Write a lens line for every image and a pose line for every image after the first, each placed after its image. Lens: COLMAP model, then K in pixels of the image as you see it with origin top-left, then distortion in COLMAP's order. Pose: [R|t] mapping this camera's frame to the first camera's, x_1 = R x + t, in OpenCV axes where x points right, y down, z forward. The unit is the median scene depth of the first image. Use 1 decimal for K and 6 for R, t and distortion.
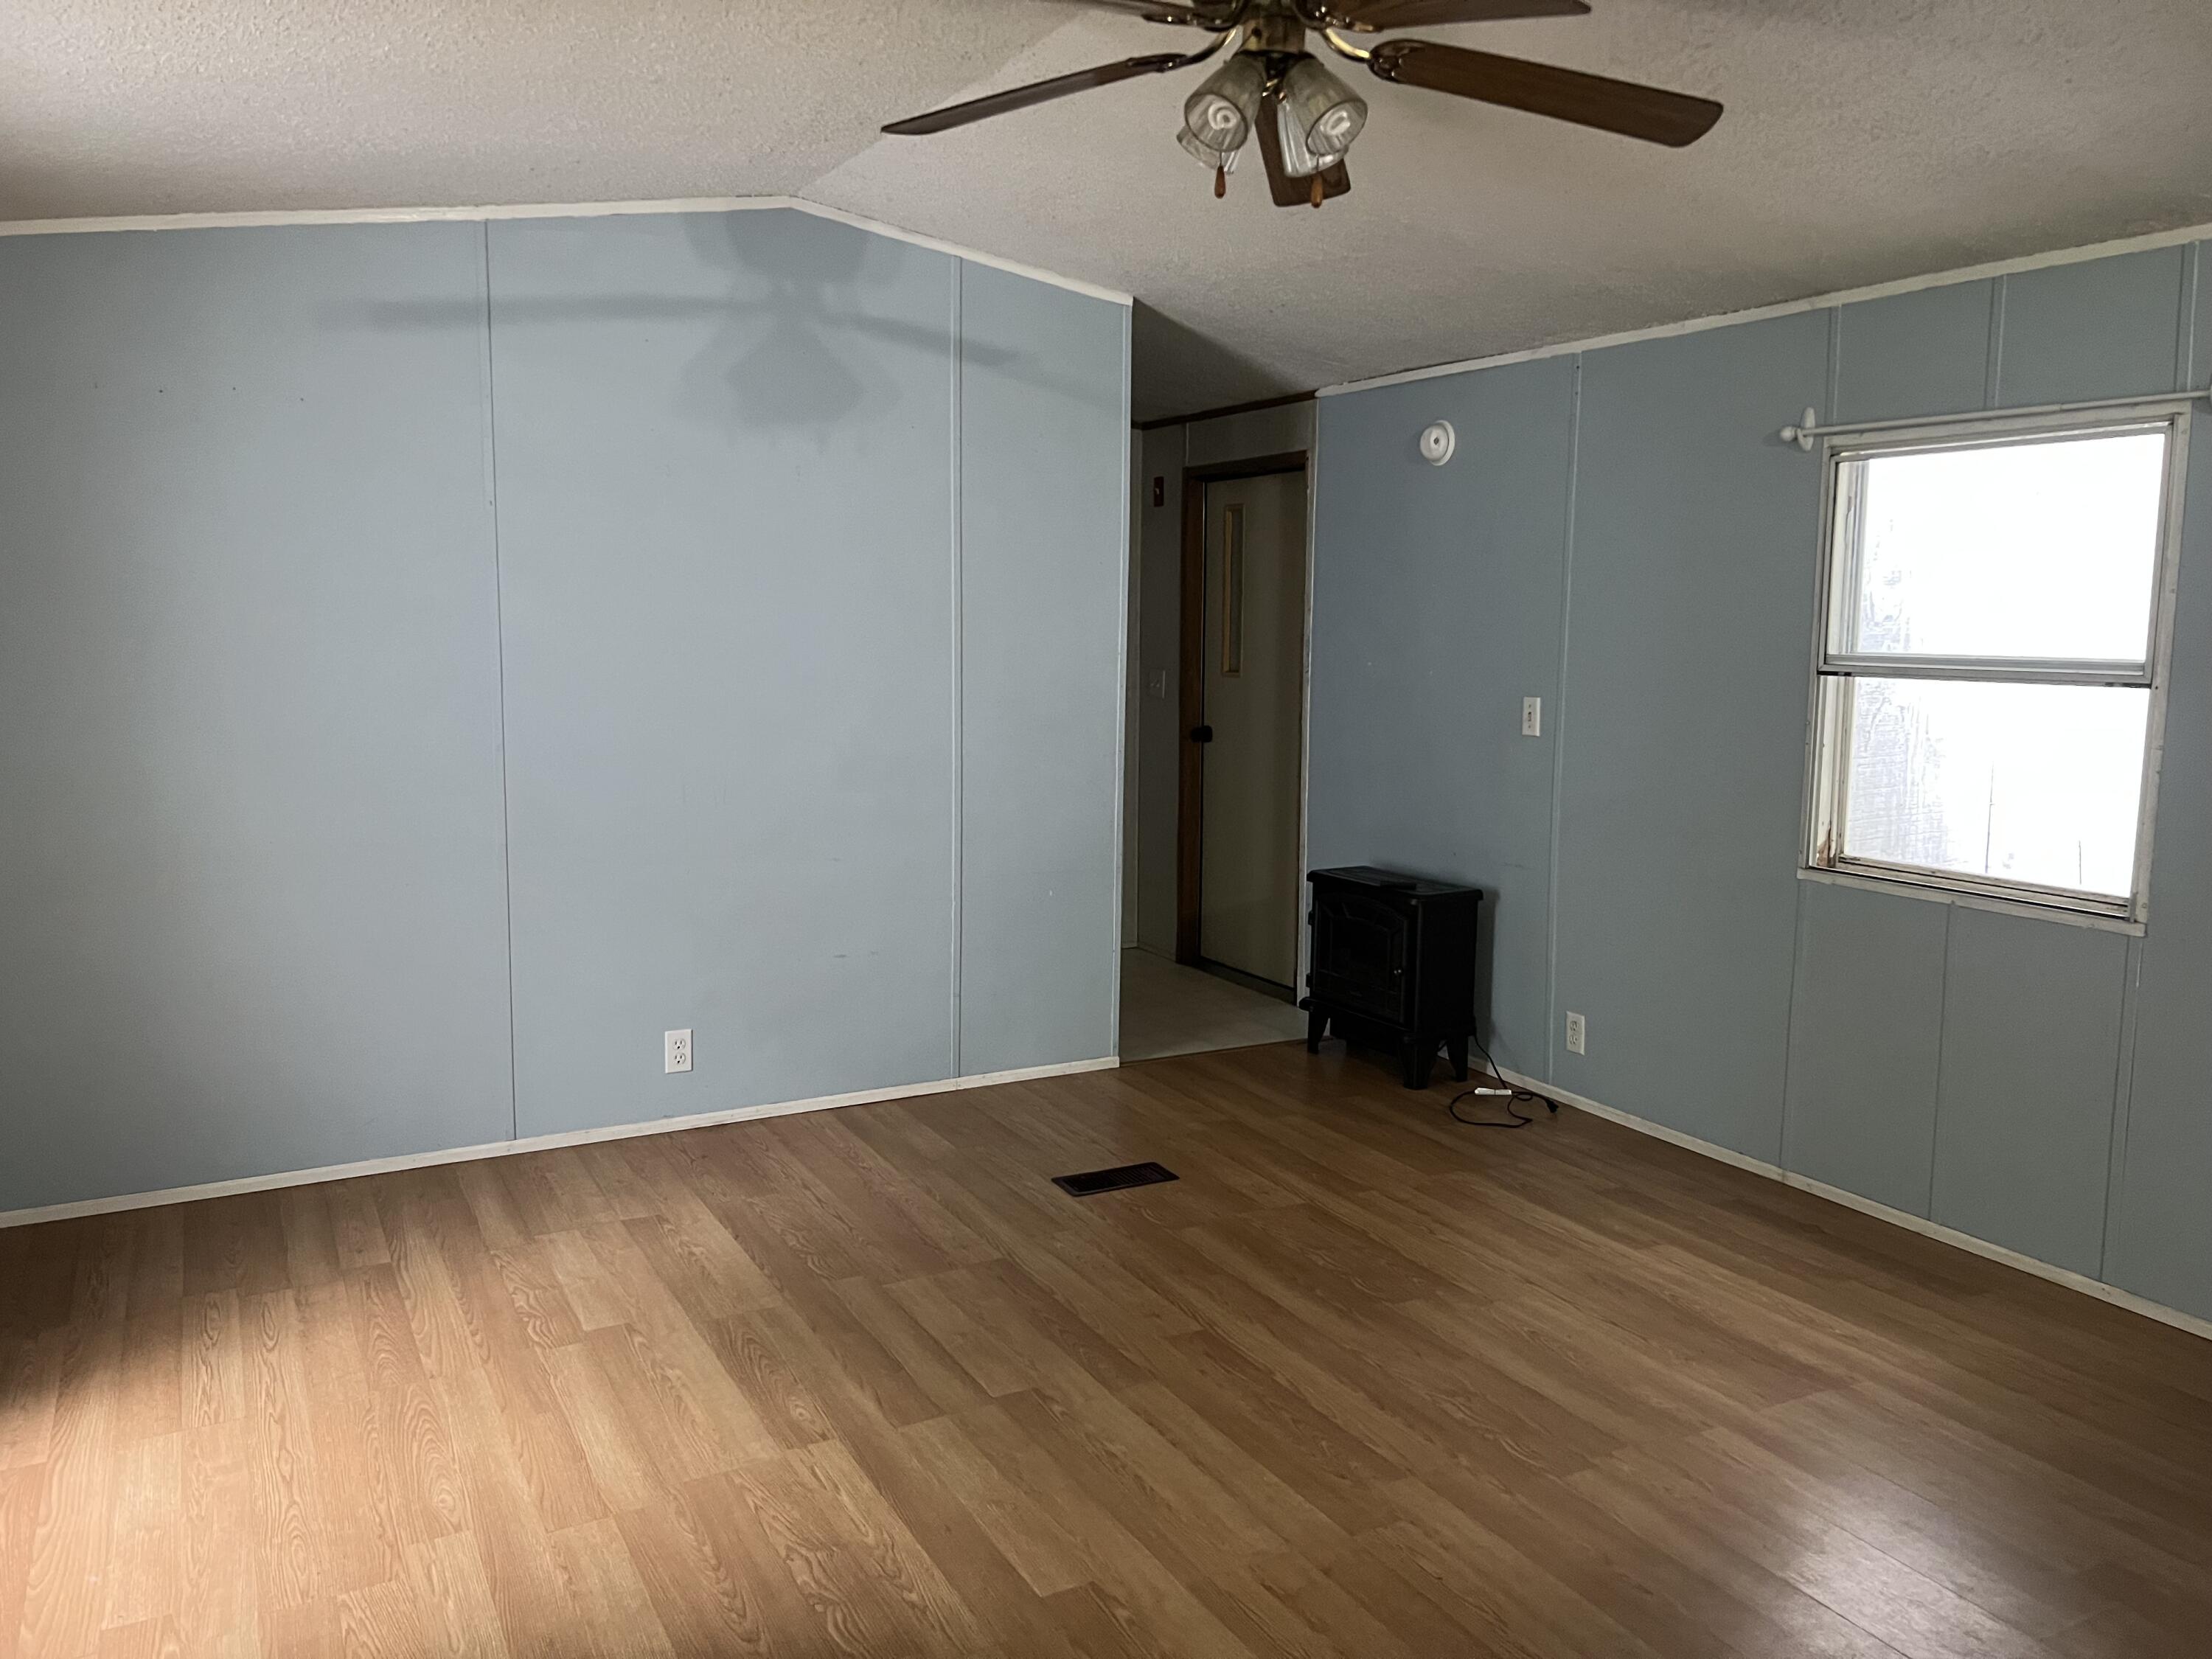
lens RADIAL K [[1658.6, 0, 1105.1], [0, 1658.6, 827.8], [0, 0, 1]] dist [0.001600, -0.000059]
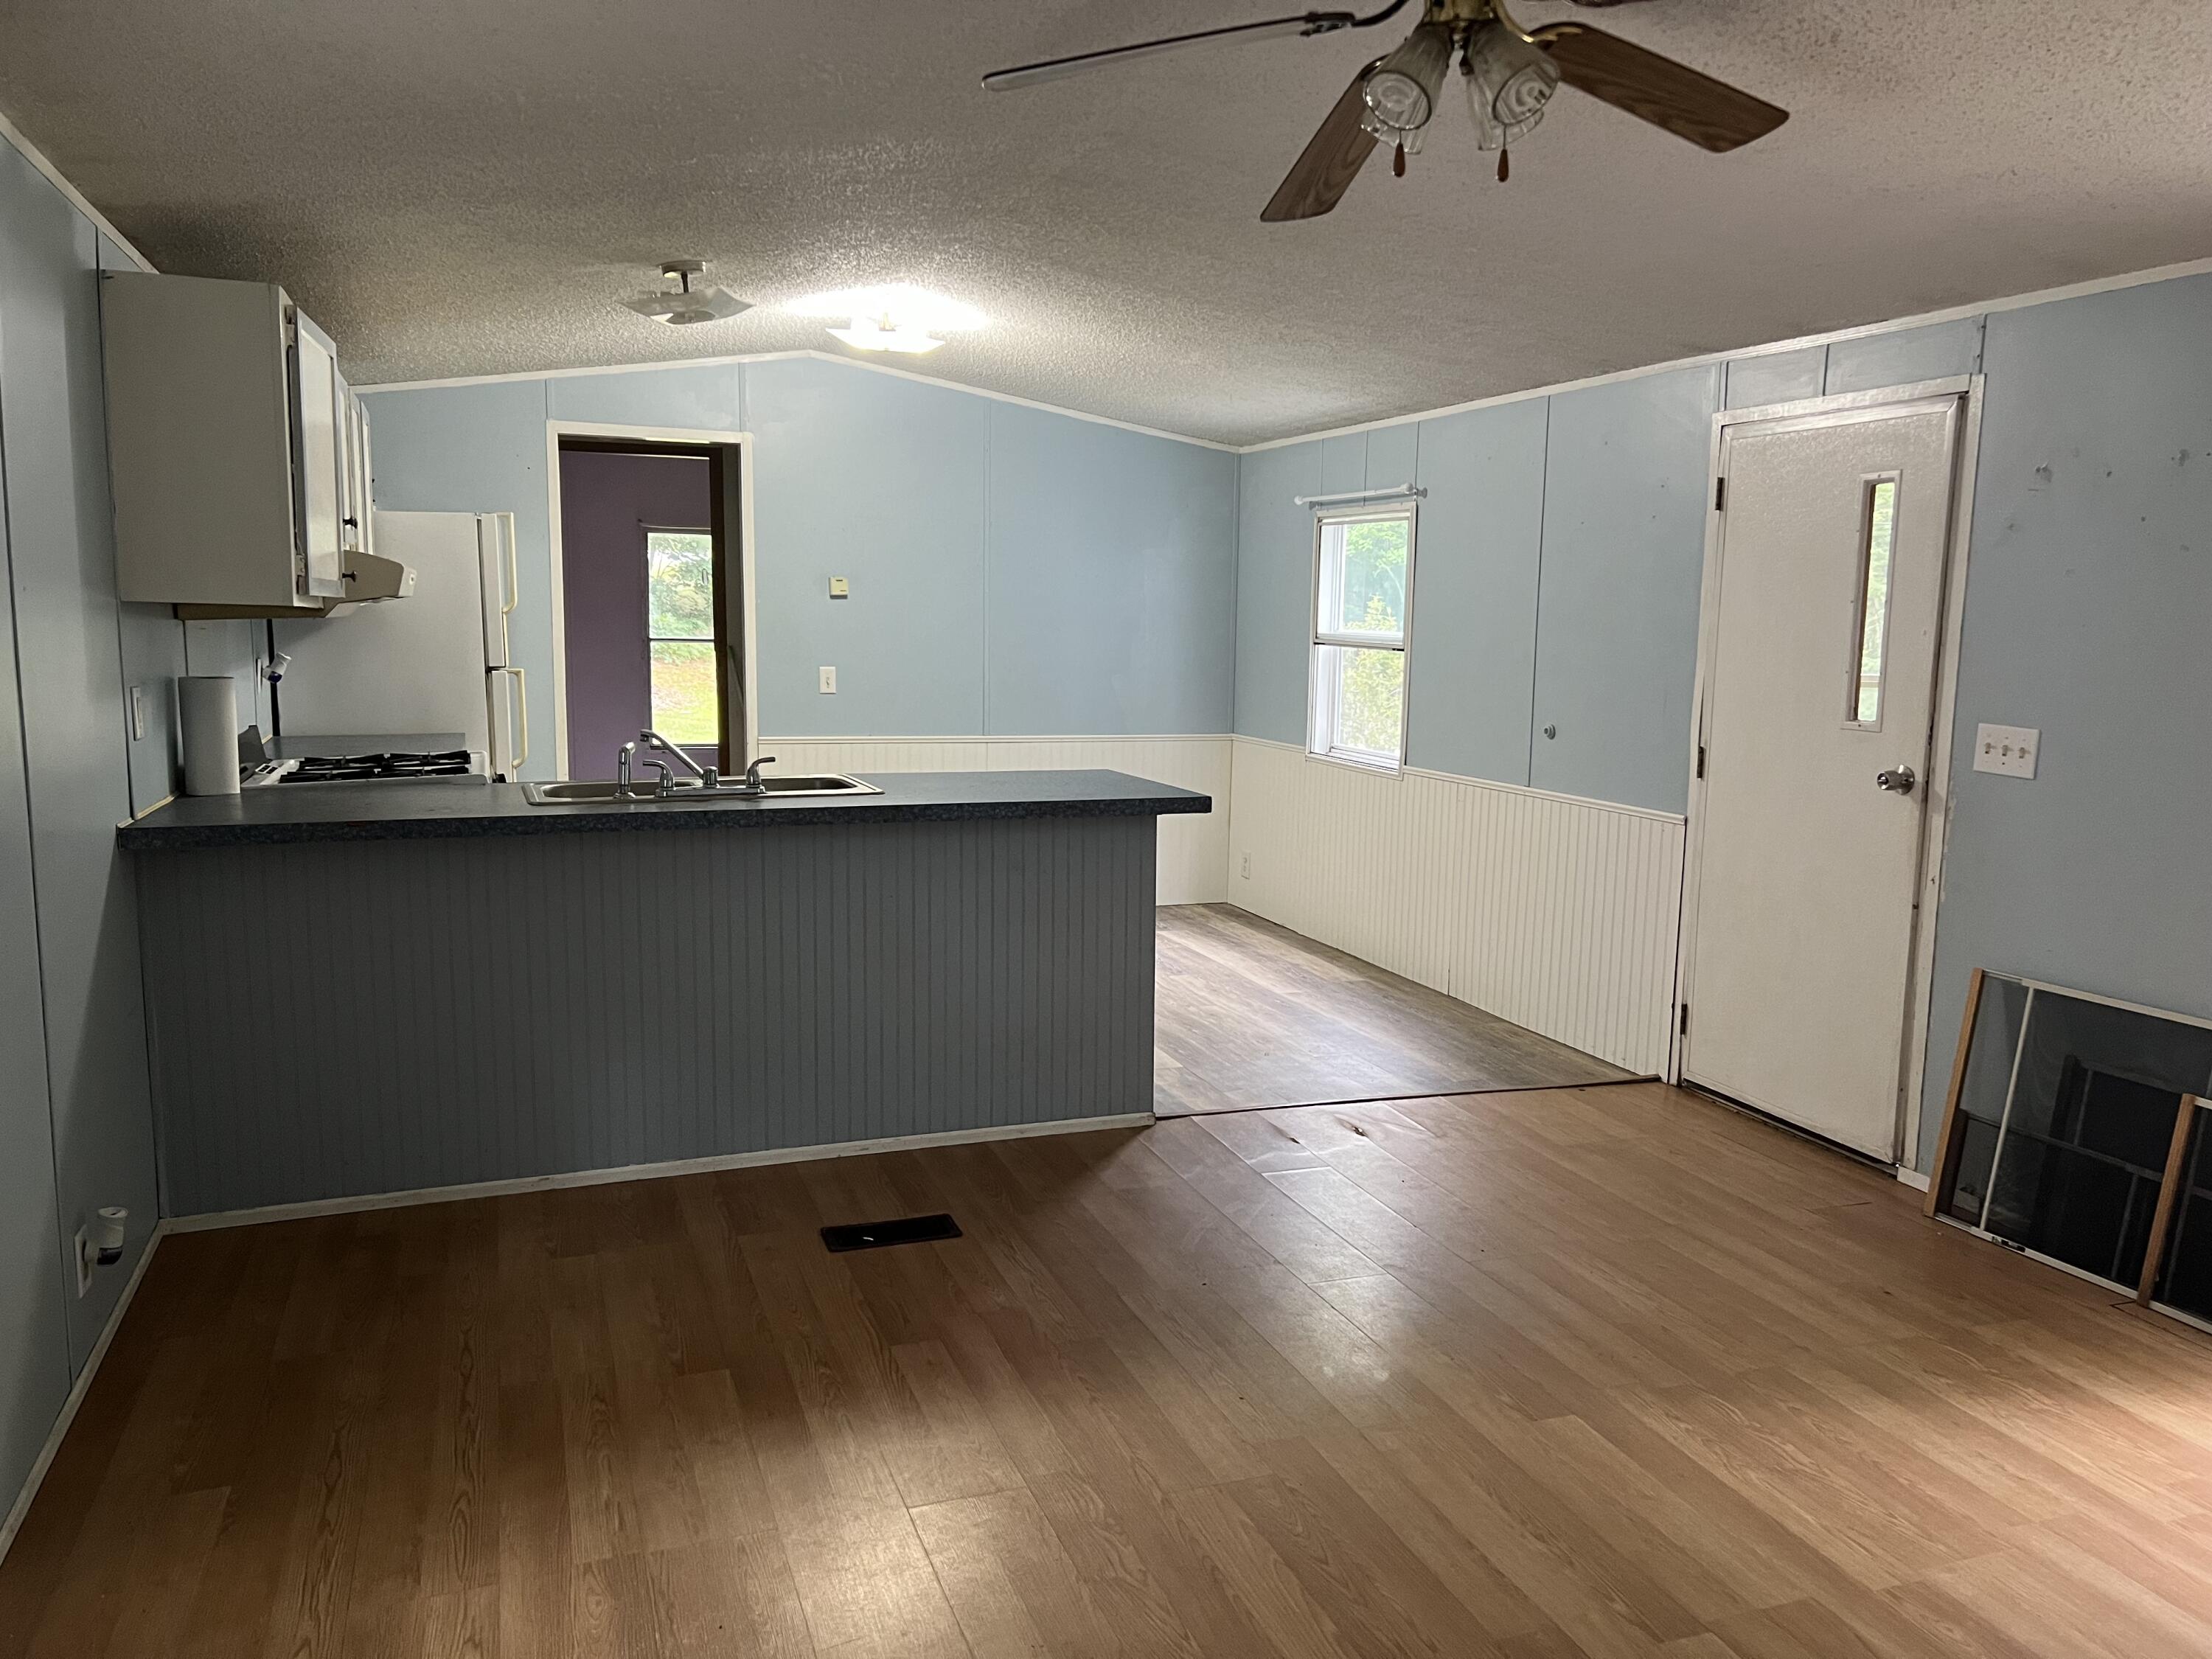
lens RADIAL K [[1658.6, 0, 1105.5], [0, 1658.6, 833.9], [0, 0, 1]] dist [0.001600, -0.000059]
pose [[-0.988152, -0.039310, 0.148358, 0.121243], [-0.000462, 0.967400, 0.253251, -0.230171], [-0.153477, 0.250182, -0.955957, 1.846216]]
